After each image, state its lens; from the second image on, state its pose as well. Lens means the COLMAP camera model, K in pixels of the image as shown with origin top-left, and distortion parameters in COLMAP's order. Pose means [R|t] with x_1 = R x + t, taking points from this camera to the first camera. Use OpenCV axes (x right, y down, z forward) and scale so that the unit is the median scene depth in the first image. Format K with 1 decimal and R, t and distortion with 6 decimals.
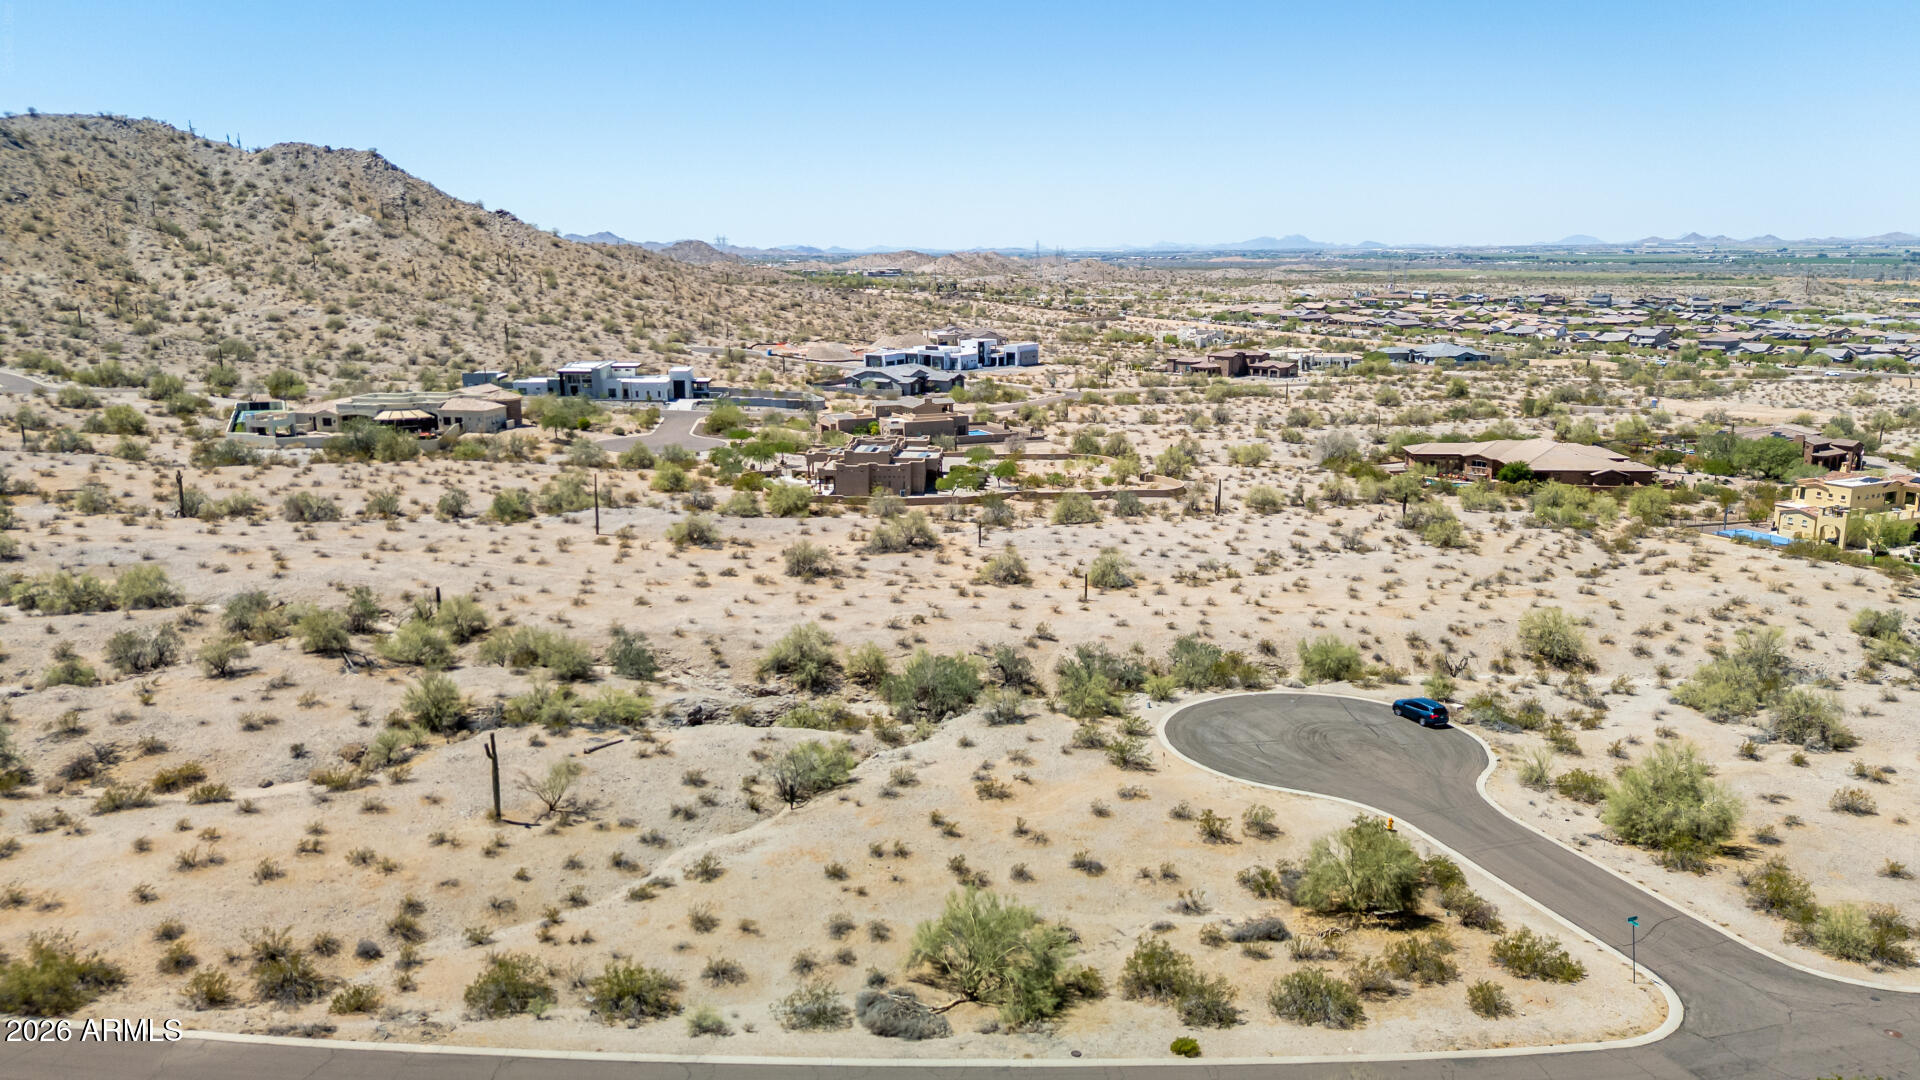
lens RADIAL K [[1402.2, 0, 965.8], [0, 1402.2, 557.8], [0, 0, 1]] dist [0.068237, -0.063690]
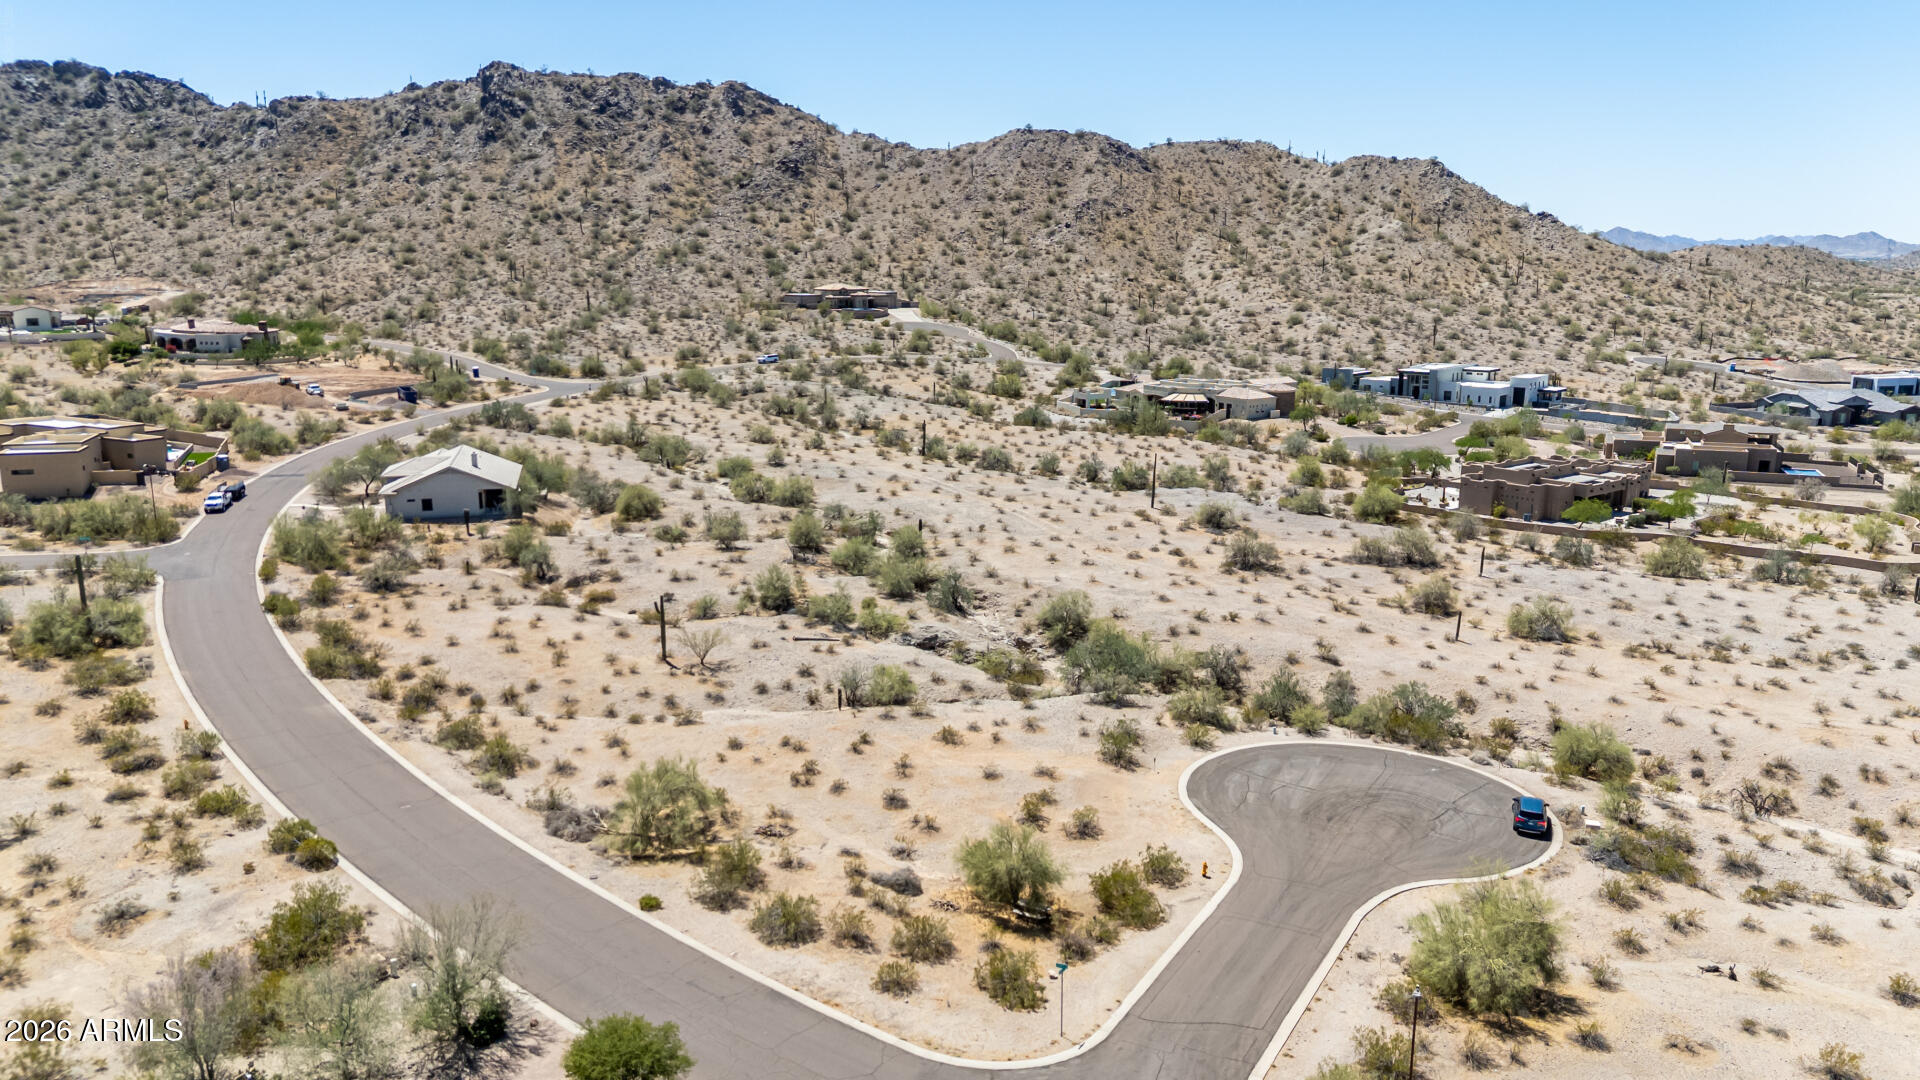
lens RADIAL K [[1401.8, 0, 967.1], [0, 1401.8, 553.9], [0, 0, 1]] dist [0.085299, -0.086573]
pose [[0.696397, 0.157457, -0.700170, 0.788621], [-0.161198, 0.985024, 0.061187, -0.047132], [0.699318, 0.070256, 0.711350, 0.208129]]
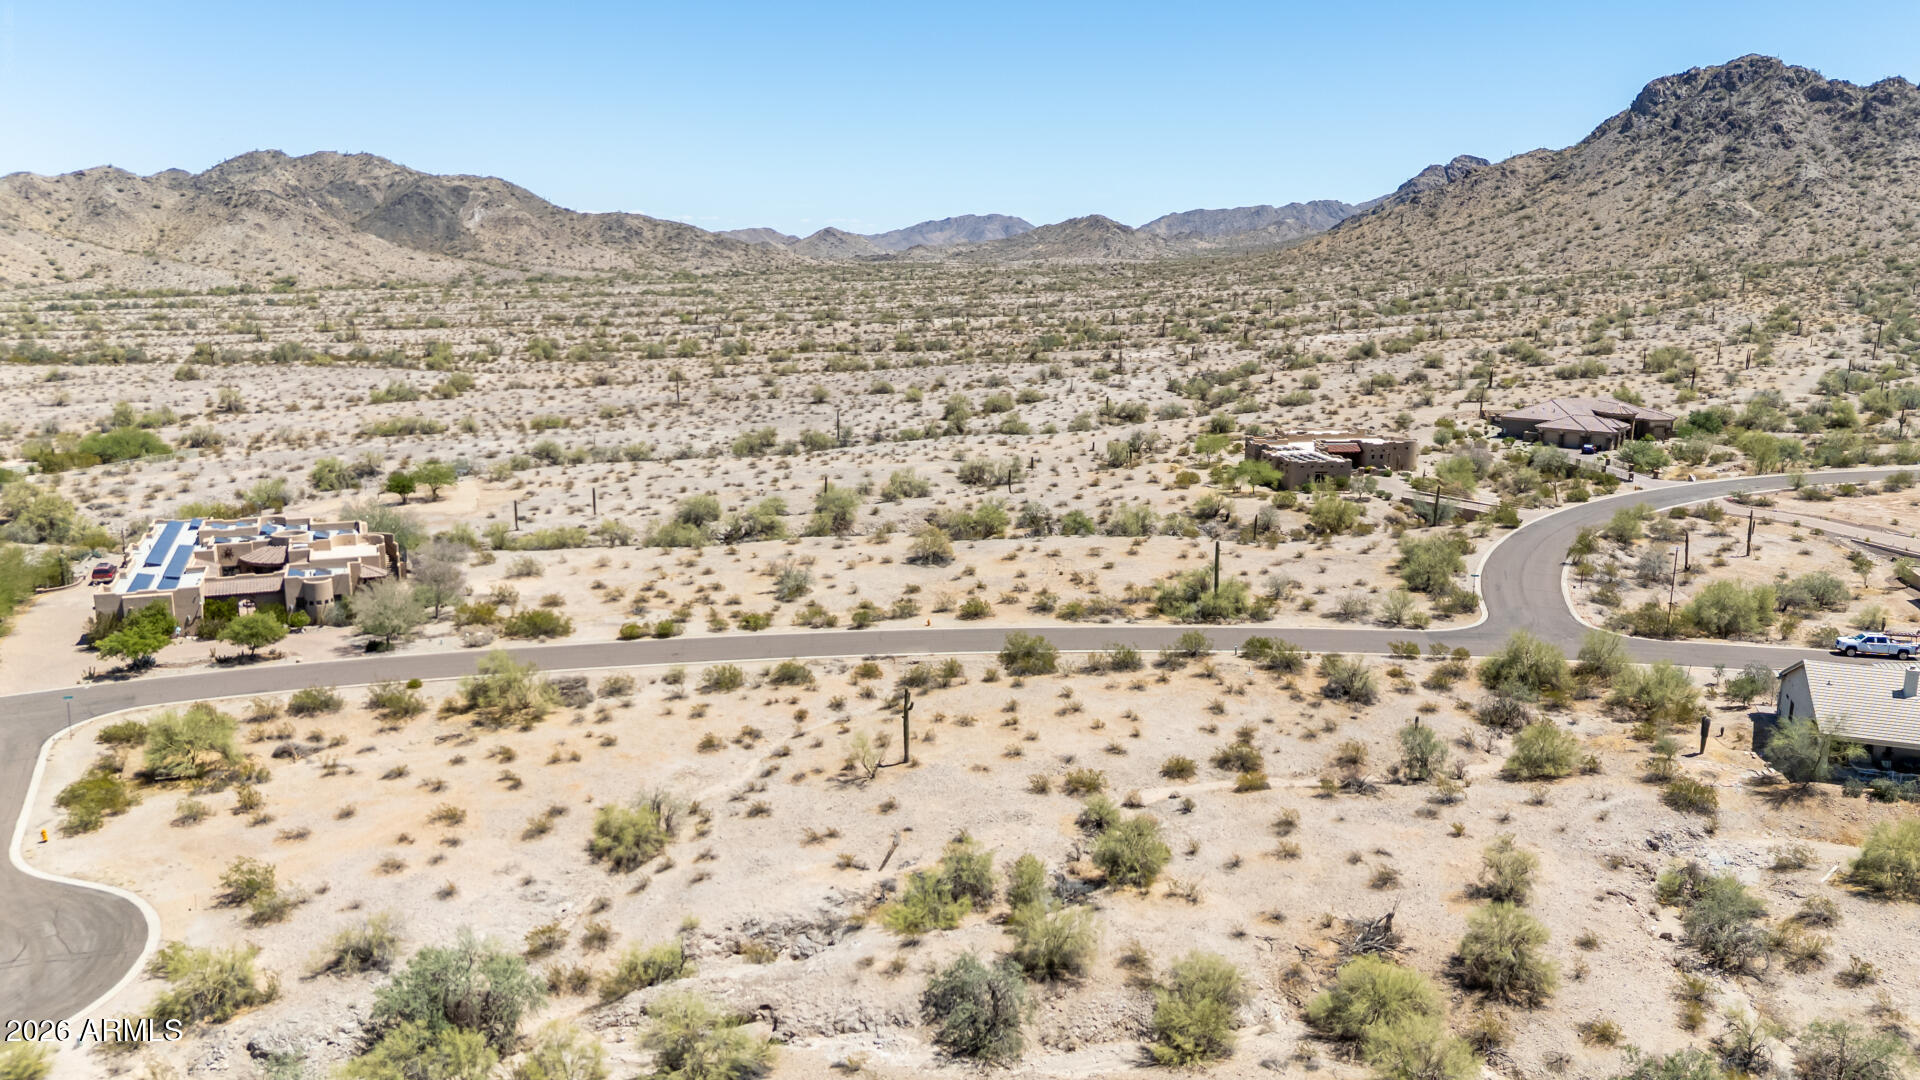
lens RADIAL K [[1401.8, 0, 967.1], [0, 1401.8, 553.9], [0, 0, 1]] dist [0.085299, -0.086573]
pose [[-0.985826, 0.026522, -0.165662, -0.182689], [-0.045466, 0.908244, 0.415963, -0.439049], [0.161494, 0.417599, -0.894165, 1.887030]]
